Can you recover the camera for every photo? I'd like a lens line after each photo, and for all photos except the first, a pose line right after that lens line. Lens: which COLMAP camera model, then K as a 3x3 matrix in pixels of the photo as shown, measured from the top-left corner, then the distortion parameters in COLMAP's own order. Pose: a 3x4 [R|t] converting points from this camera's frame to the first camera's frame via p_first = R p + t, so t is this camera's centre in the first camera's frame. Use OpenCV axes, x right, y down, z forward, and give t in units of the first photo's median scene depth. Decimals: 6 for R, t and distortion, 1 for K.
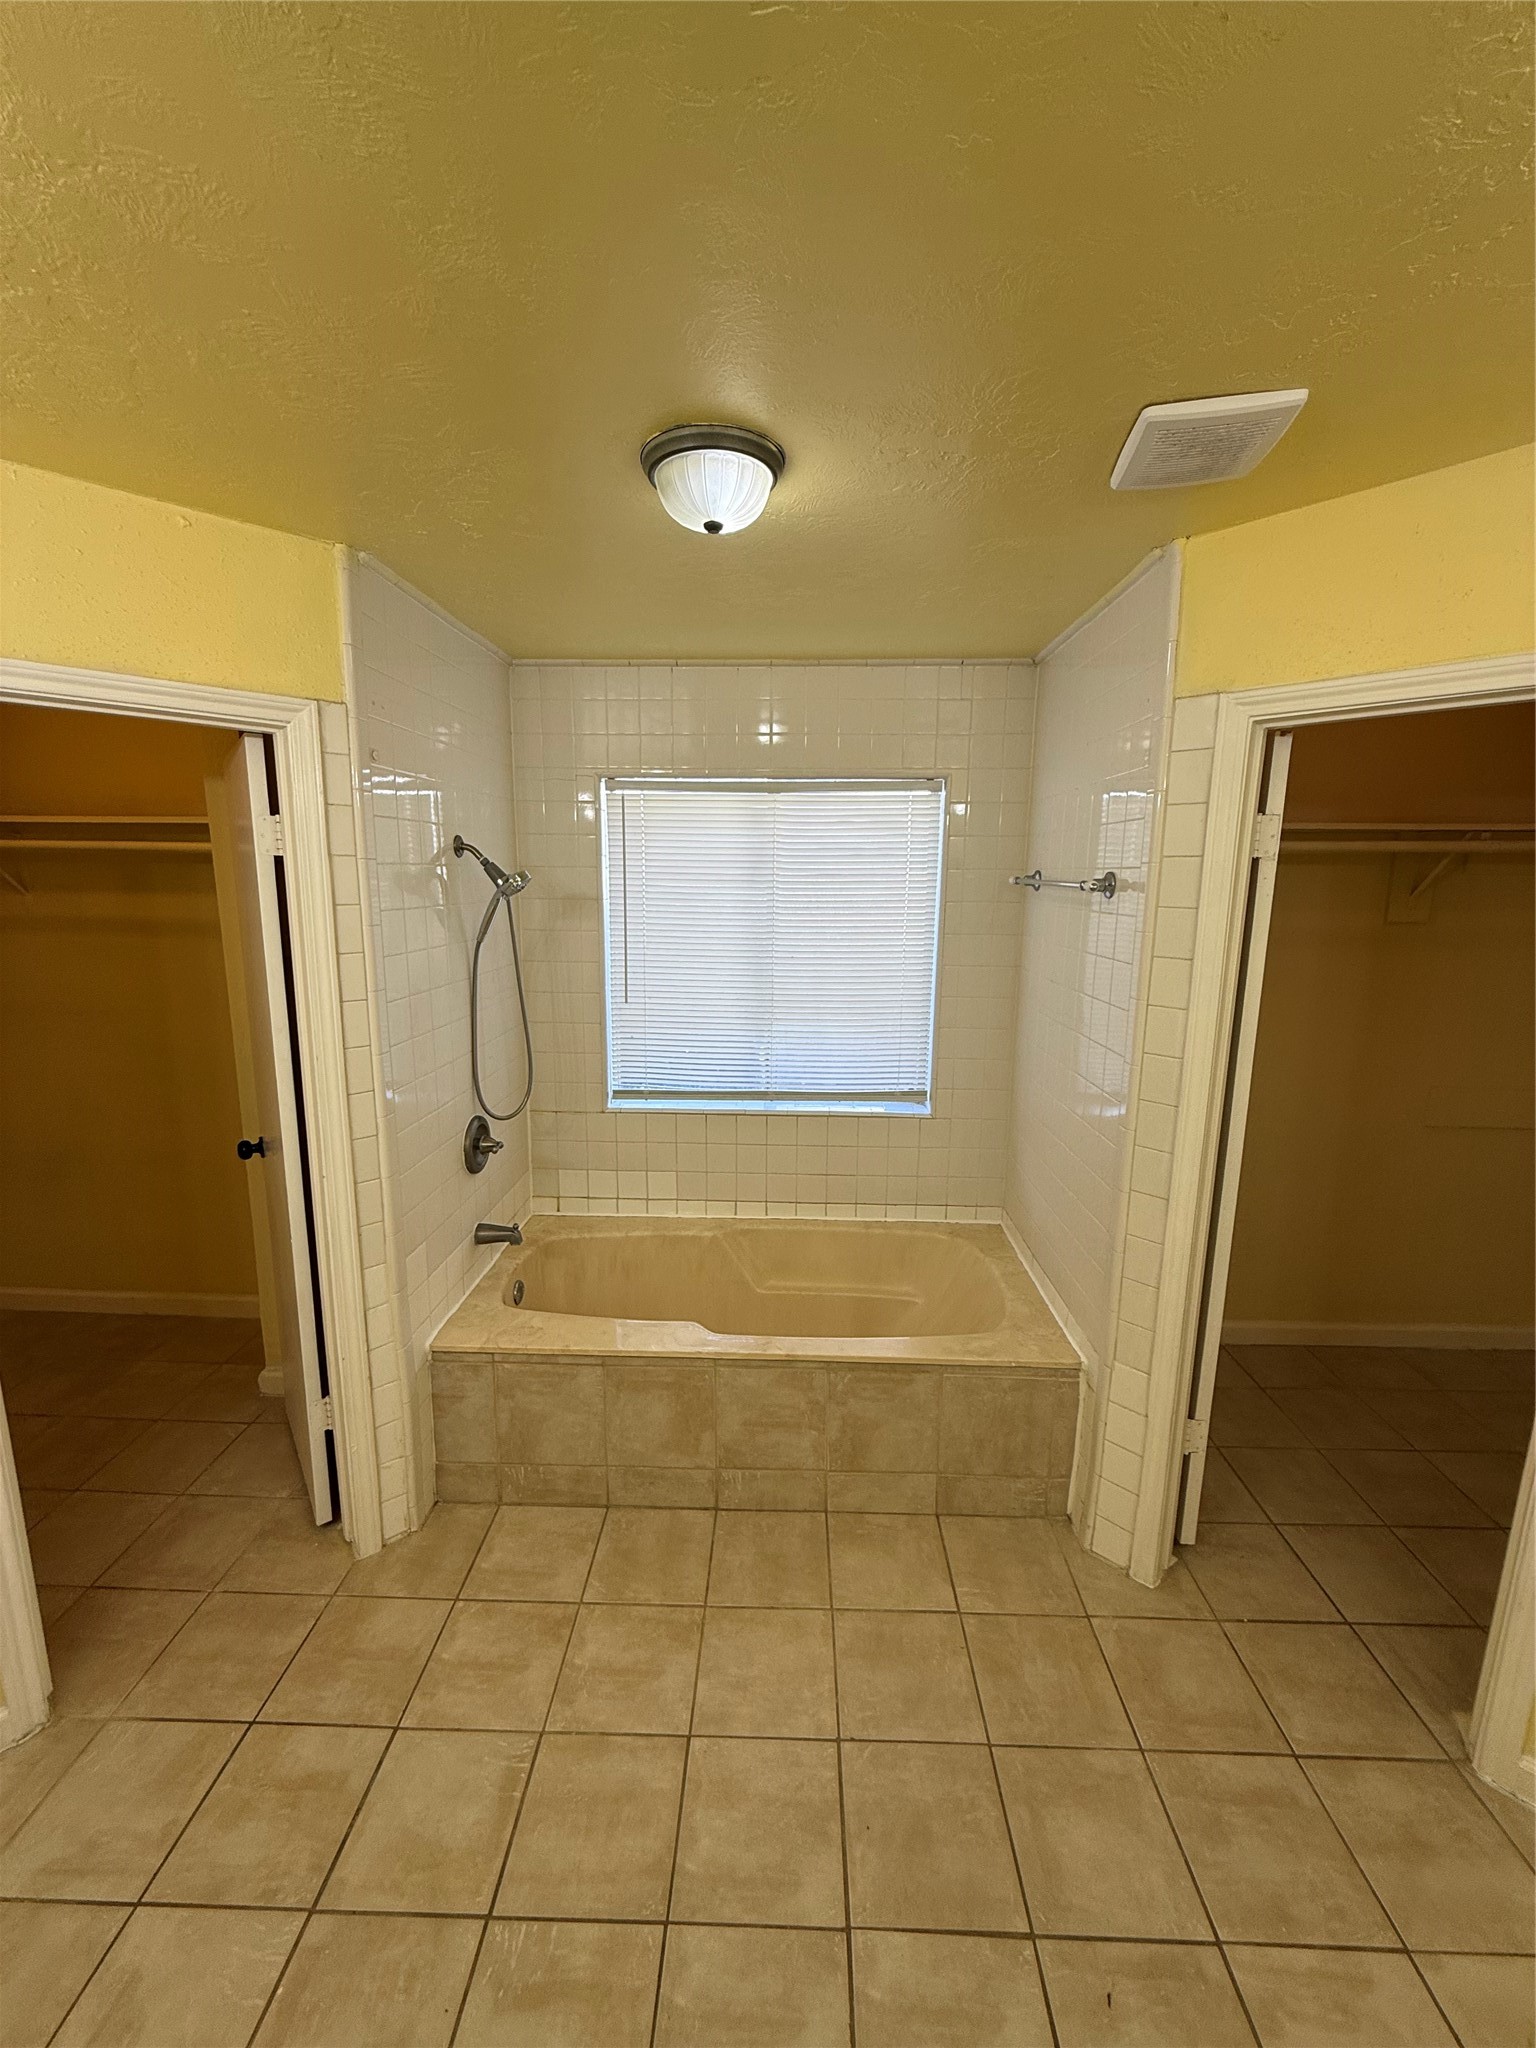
lens RADIAL K [[816.0, 0, 766.6], [0, 816.0, 1019.1], [0, 0, 1]] dist [0.001654, -0.000086]
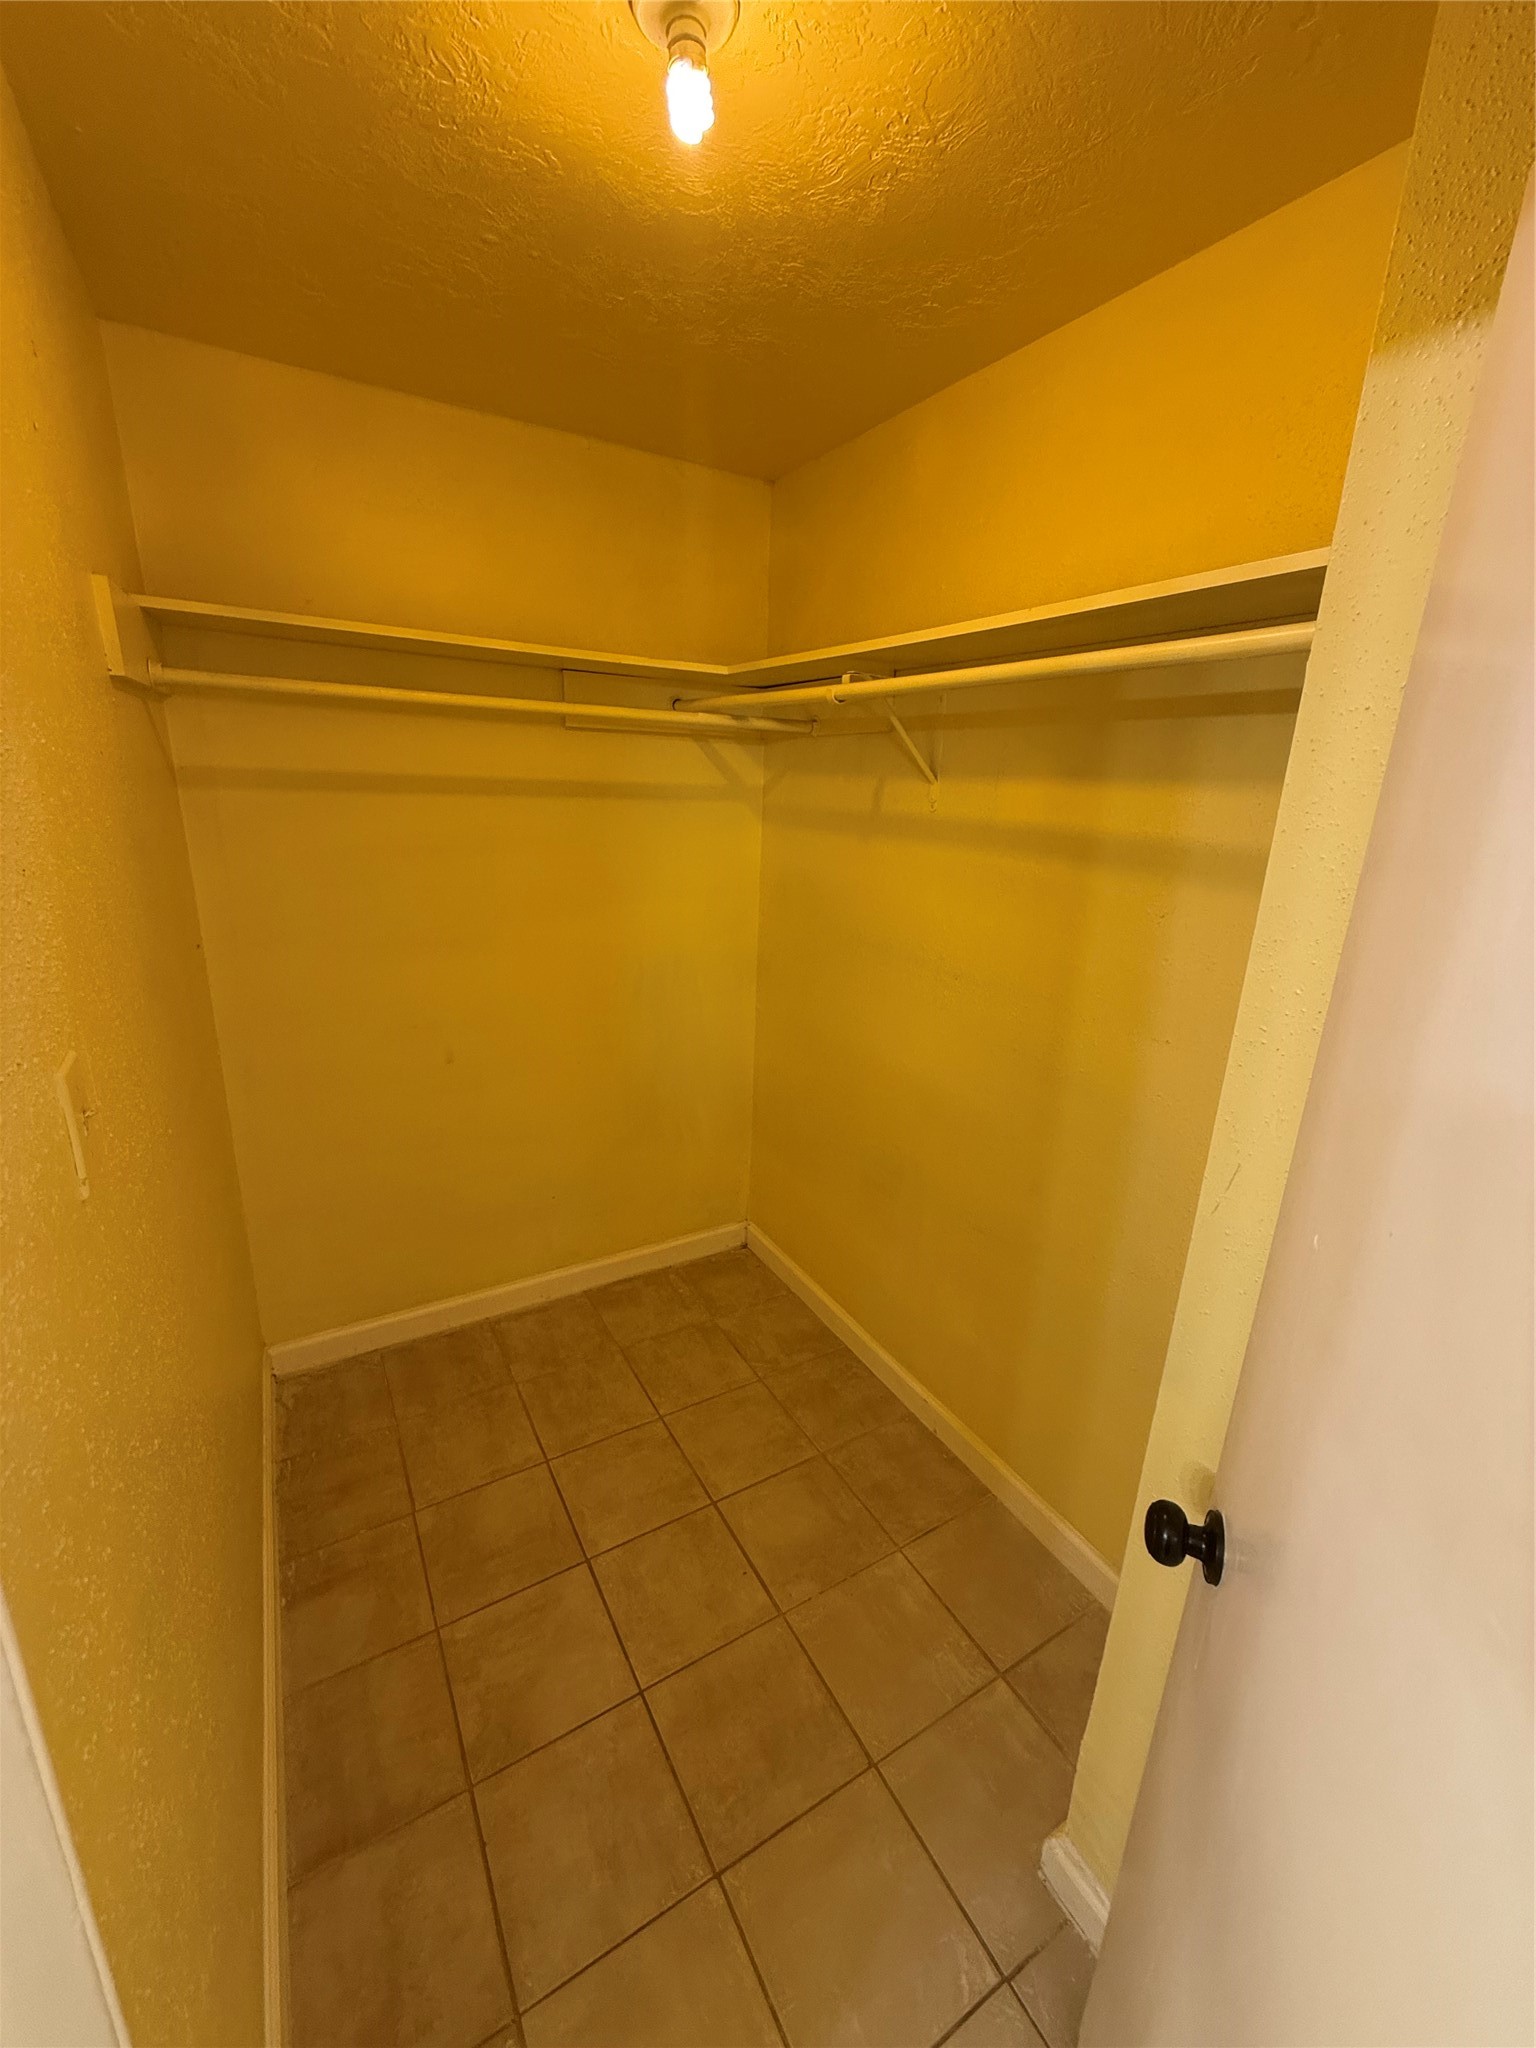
lens RADIAL K [[816.0, 0, 766.6], [0, 816.0, 1019.1], [0, 0, 1]] dist [0.001654, -0.000086]
pose [[0.536146, 0.257066, -0.804030, -0.486062], [-0.179890, 0.965416, 0.188710, -0.083288], [0.824735, 0.043461, 0.563847, 0.626619]]
